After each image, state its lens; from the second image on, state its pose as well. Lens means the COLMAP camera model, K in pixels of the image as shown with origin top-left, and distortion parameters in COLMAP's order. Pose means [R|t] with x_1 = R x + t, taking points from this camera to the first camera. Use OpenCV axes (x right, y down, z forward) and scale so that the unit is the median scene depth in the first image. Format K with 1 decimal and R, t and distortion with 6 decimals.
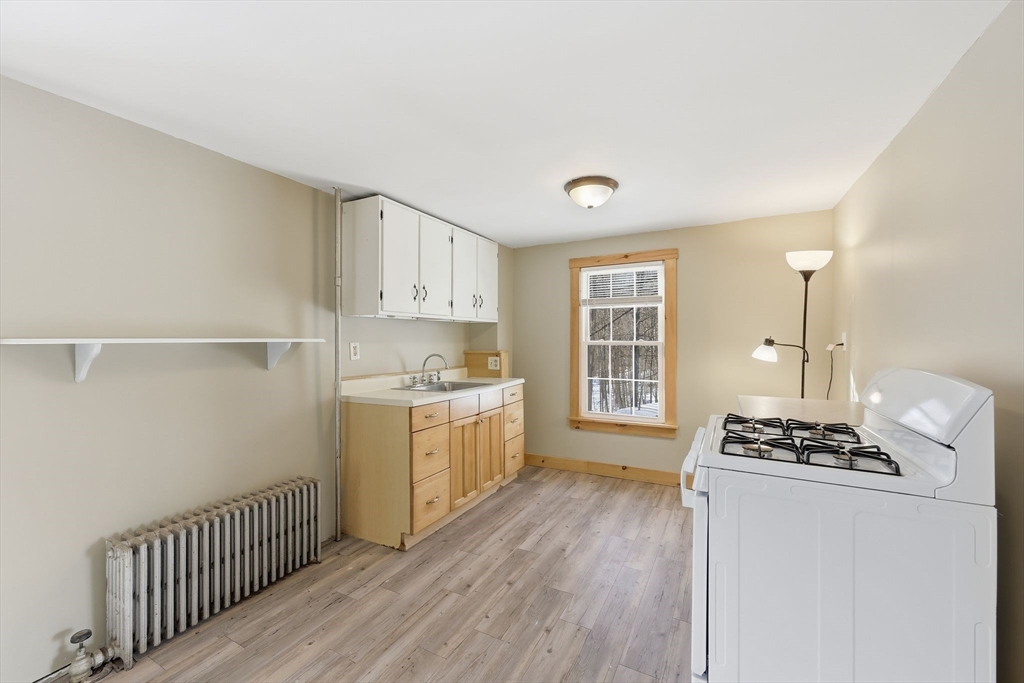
lens RADIAL K [[416.5, 0, 509.2], [0, 416.5, 340.3], [0, 0, 1]] dist [-0.000724, 0.000417]
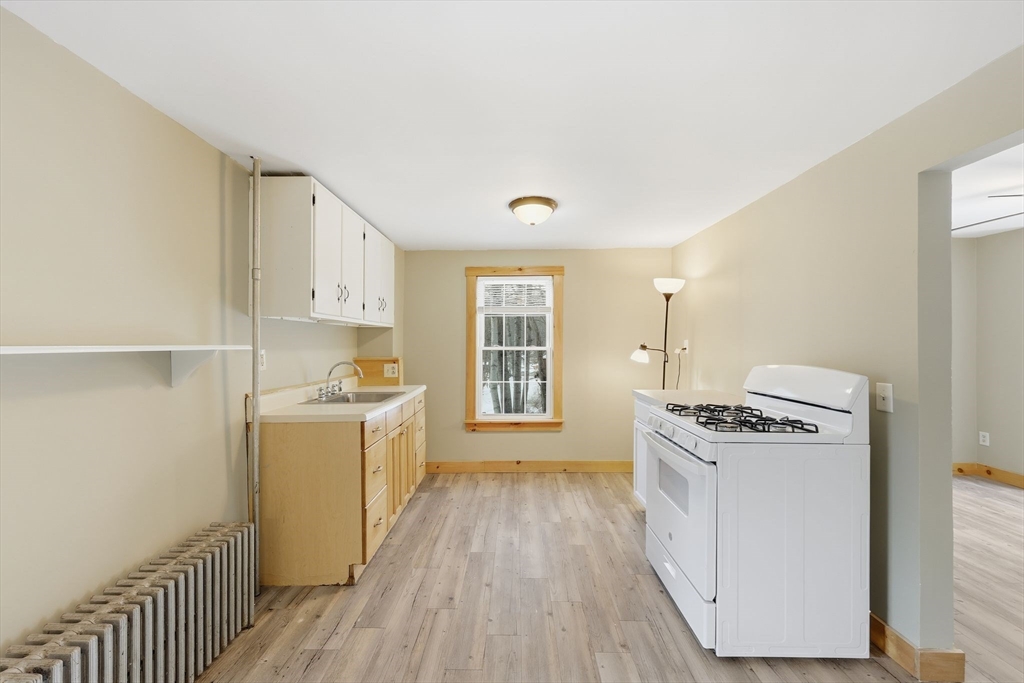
lens RADIAL K [[416.5, 0, 511.1], [0, 416.5, 344.3], [0, 0, 1]] dist [-0.000724, 0.000417]
pose [[0.886581, -0.000588, 0.462573, -0.324529], [0.000855, 1.000000, -0.000368, -0.004398], [-0.462573, 0.000721, 0.886581, 0.053276]]
